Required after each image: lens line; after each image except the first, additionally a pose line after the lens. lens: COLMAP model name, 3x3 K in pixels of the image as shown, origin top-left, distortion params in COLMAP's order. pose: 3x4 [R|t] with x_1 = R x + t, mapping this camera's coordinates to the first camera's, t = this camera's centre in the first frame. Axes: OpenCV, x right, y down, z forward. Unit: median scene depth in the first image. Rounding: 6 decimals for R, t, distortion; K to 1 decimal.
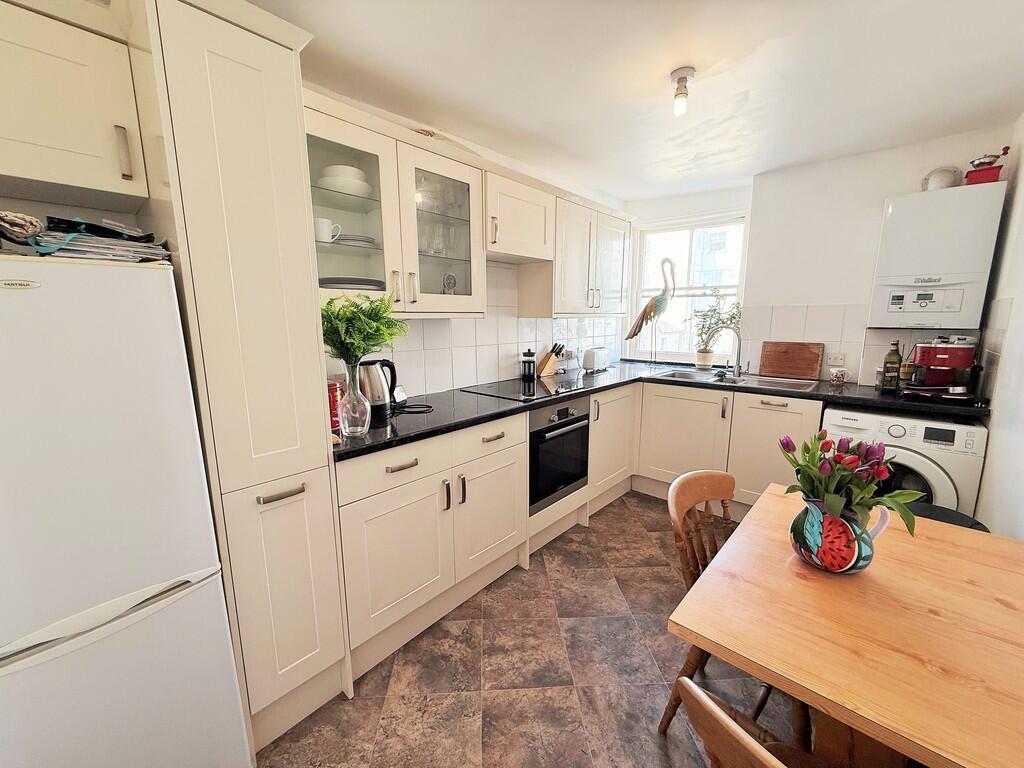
lens RADIAL K [[409.2, 0, 508.3], [0, 409.2, 385.5], [0, 0, 1]] dist [0.004464, 0.000073]
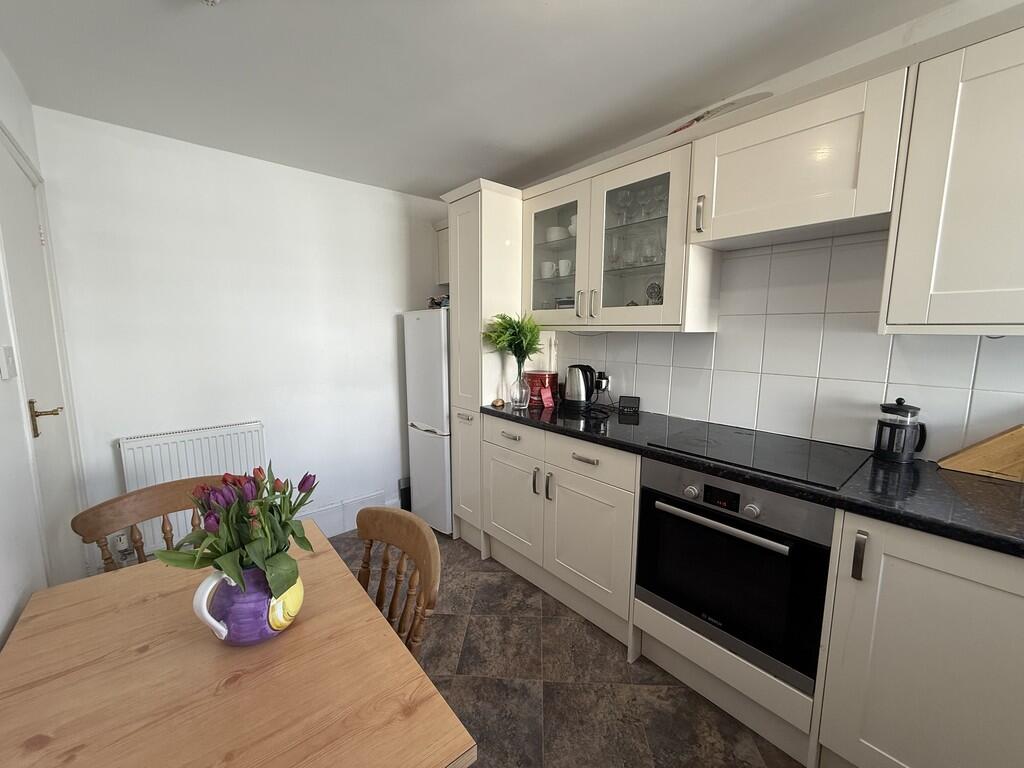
lens RADIAL K [[409.2, 0, 508.0], [0, 409.2, 384.6], [0, 0, 1]] dist [0.004464, 0.000073]
pose [[-0.131321, 0.138084, -0.981676, 0.884784], [-0.170121, 0.972423, 0.159540, -0.157187], [0.976634, 0.187955, -0.104209, 0.901753]]
